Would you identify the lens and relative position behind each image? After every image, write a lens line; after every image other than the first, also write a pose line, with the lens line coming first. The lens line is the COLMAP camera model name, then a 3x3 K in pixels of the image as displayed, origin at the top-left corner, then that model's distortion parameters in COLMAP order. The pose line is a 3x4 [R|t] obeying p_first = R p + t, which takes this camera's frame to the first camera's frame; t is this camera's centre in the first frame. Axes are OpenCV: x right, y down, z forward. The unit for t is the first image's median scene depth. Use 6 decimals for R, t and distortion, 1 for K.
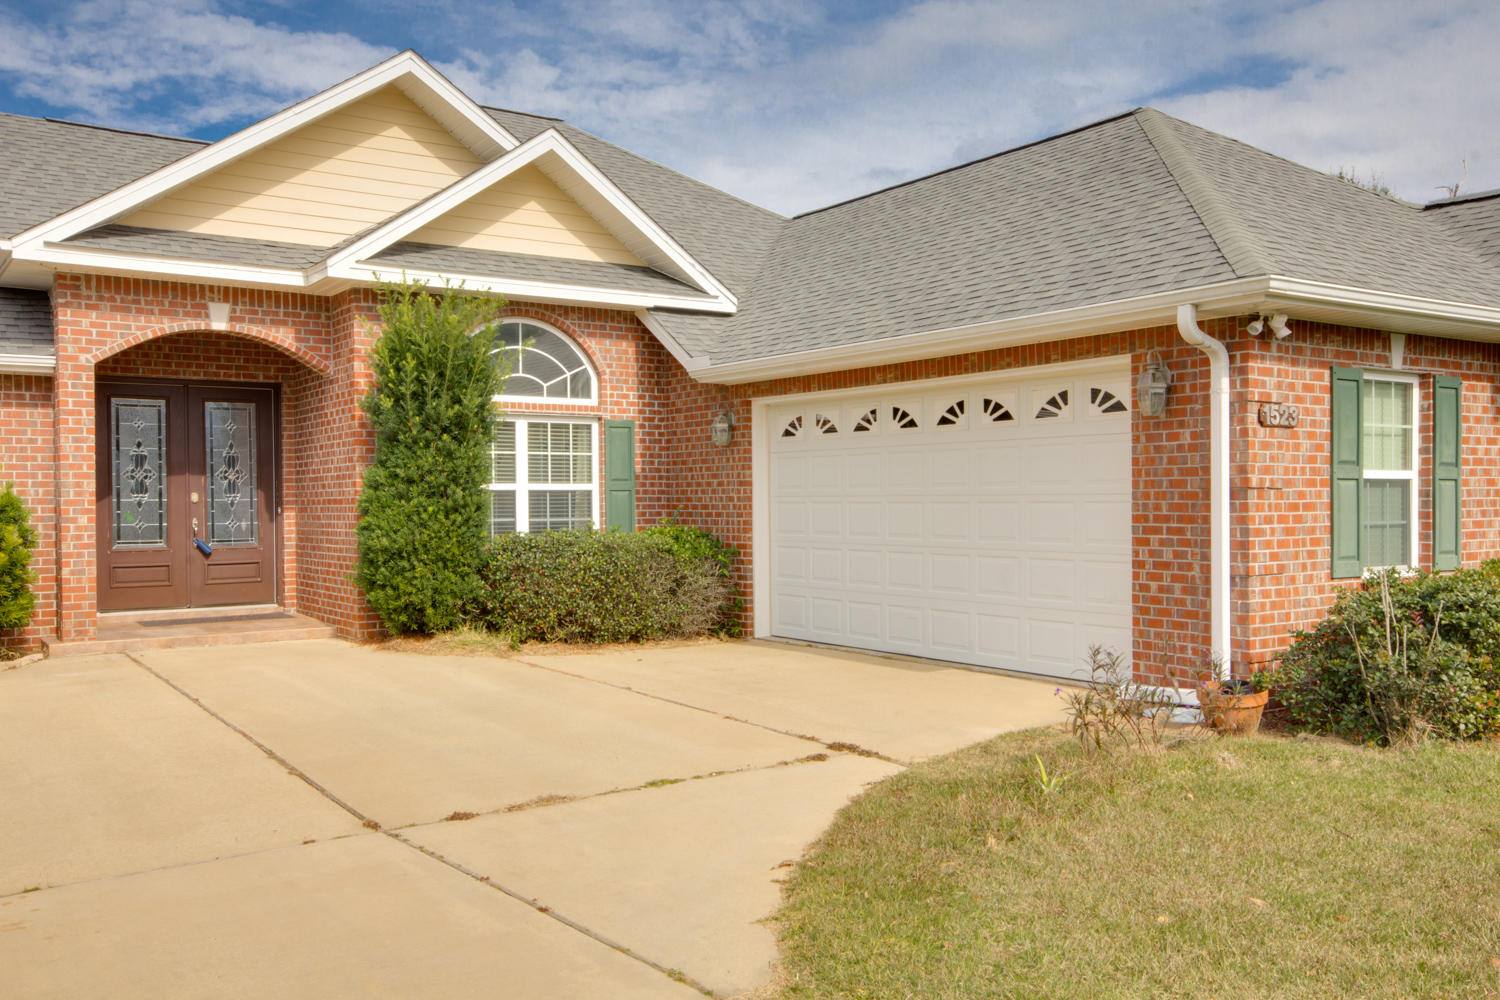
lens RADIAL K [[1285.3, 0, 748.7], [0, 1285.3, 505.0], [0, 0, 1]] dist [0.007173, 0.032946]
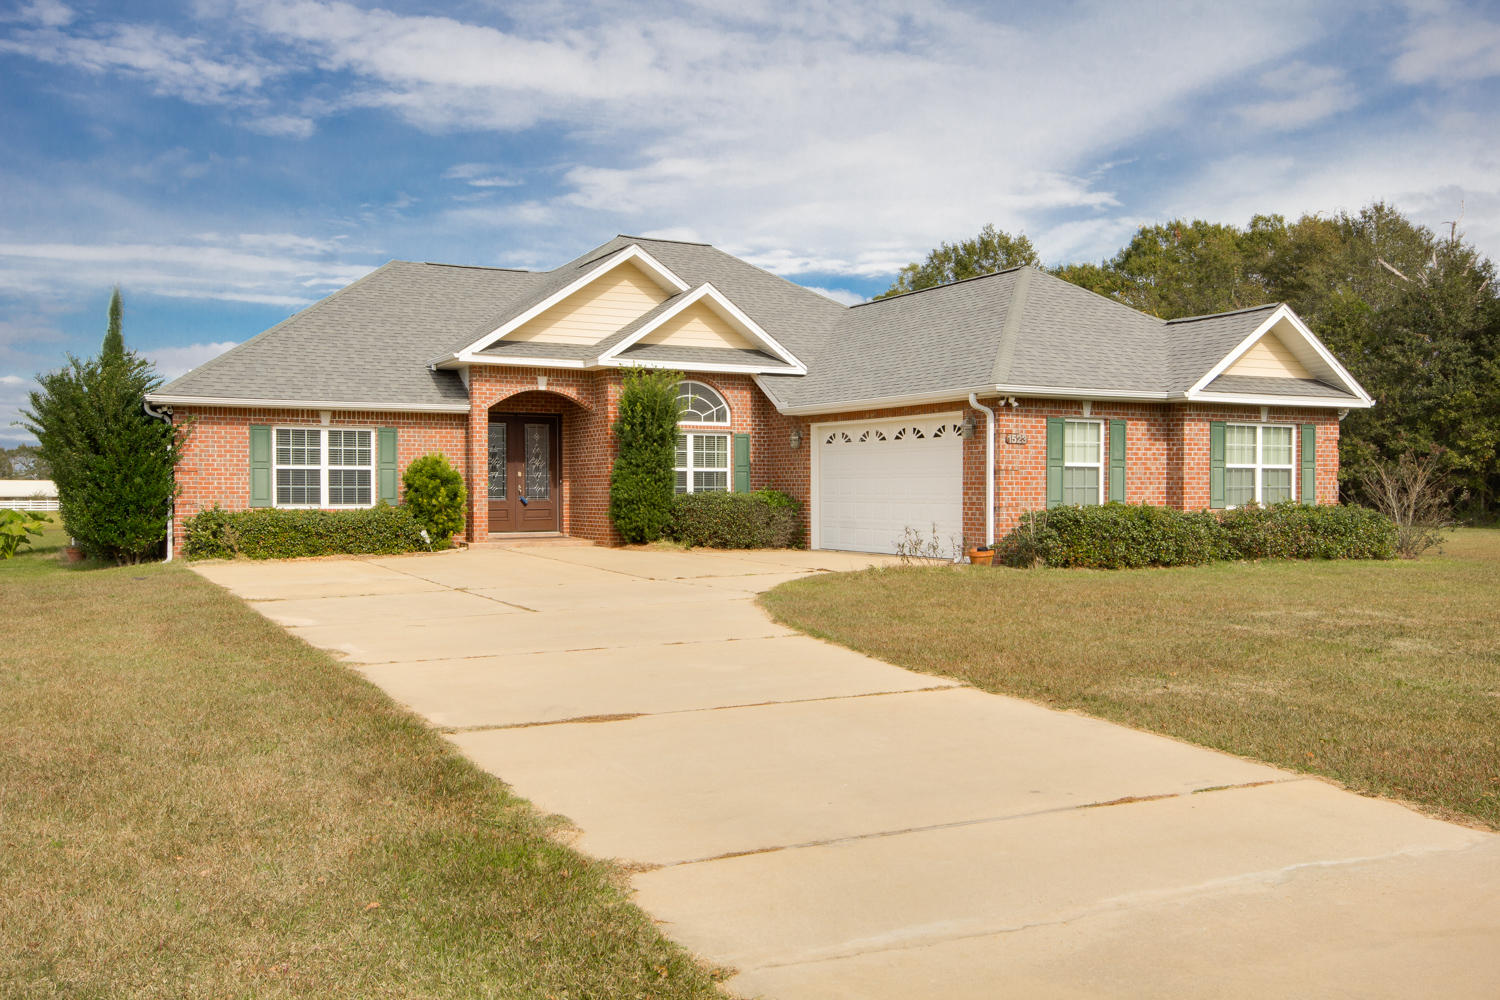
lens RADIAL K [[1285.3, 0, 754.3], [0, 1285.3, 499.4], [0, 0, 1]] dist [0.007173, 0.032946]
pose [[0.994604, 0.007473, -0.103479, 0.123511], [-0.007105, 0.999967, 0.003924, 0.023836], [0.103505, -0.003168, 0.994624, -0.947139]]
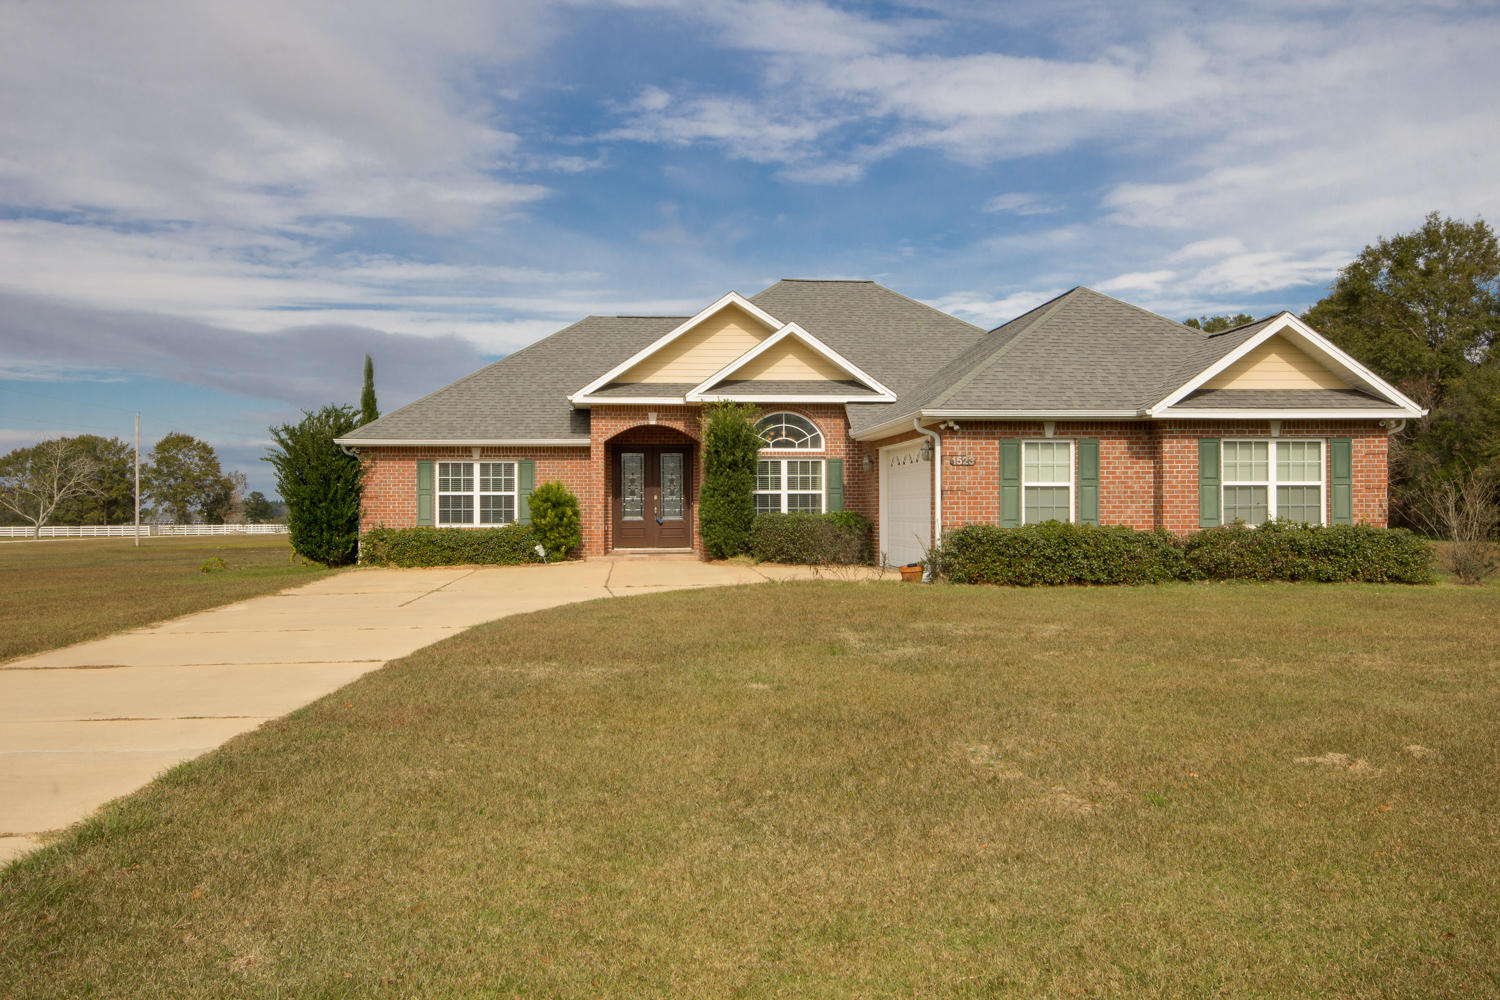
lens RADIAL K [[1285.3, 0, 759.5], [0, 1285.3, 499.8], [0, 0, 1]] dist [0.007173, 0.032946]
pose [[0.875041, -0.001313, -0.484047, 0.863546], [-0.004473, 0.999932, -0.010797, 0.022612], [0.484028, 0.011613, 0.874975, -0.910237]]
